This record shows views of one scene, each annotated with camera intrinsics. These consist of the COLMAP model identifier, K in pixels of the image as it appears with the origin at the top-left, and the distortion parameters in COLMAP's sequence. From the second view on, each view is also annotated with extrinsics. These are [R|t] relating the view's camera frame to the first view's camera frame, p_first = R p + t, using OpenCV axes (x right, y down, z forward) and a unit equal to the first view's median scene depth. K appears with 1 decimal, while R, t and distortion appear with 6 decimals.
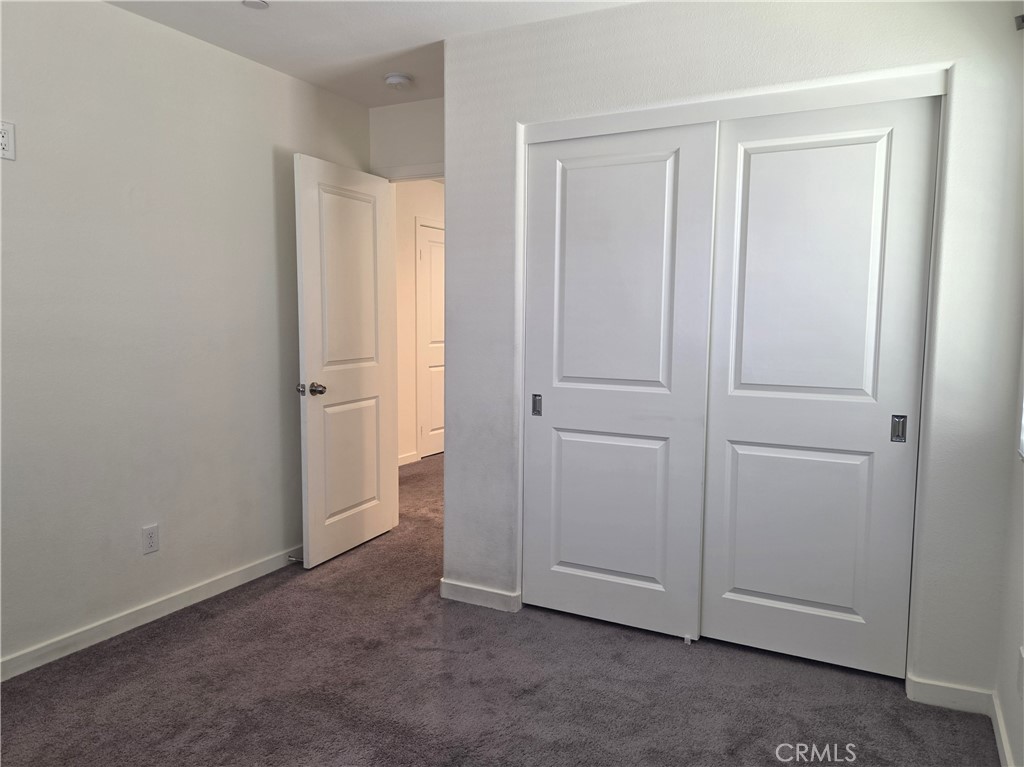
lens RADIAL K [[714.8, 0, 554.3], [0, 714.8, 405.1], [0, 0, 1]] dist [0.066251, -0.076586]
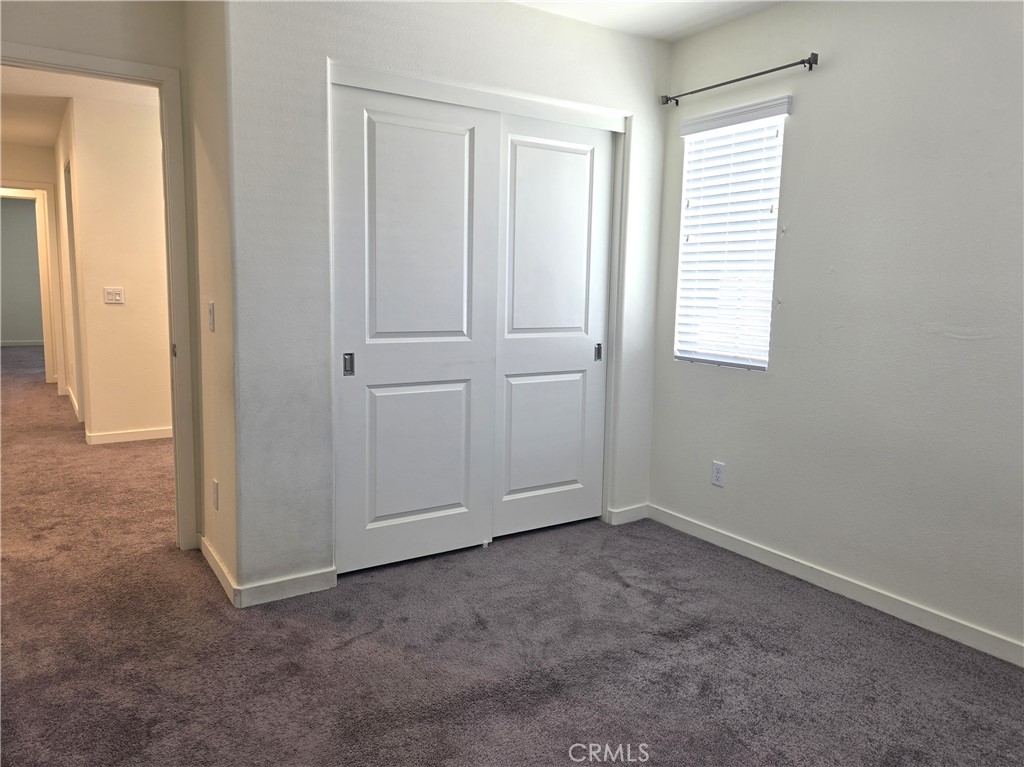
lens RADIAL K [[686.4, 0, 512.0], [0, 686.4, 383.5], [0, 0, 1]] dist [0.061246, -0.049784]
pose [[0.525491, -0.123892, 0.841730, -0.749768], [0.082569, 0.992097, 0.094476, -0.047544], [-0.846783, 0.019855, 0.531568, 0.355898]]
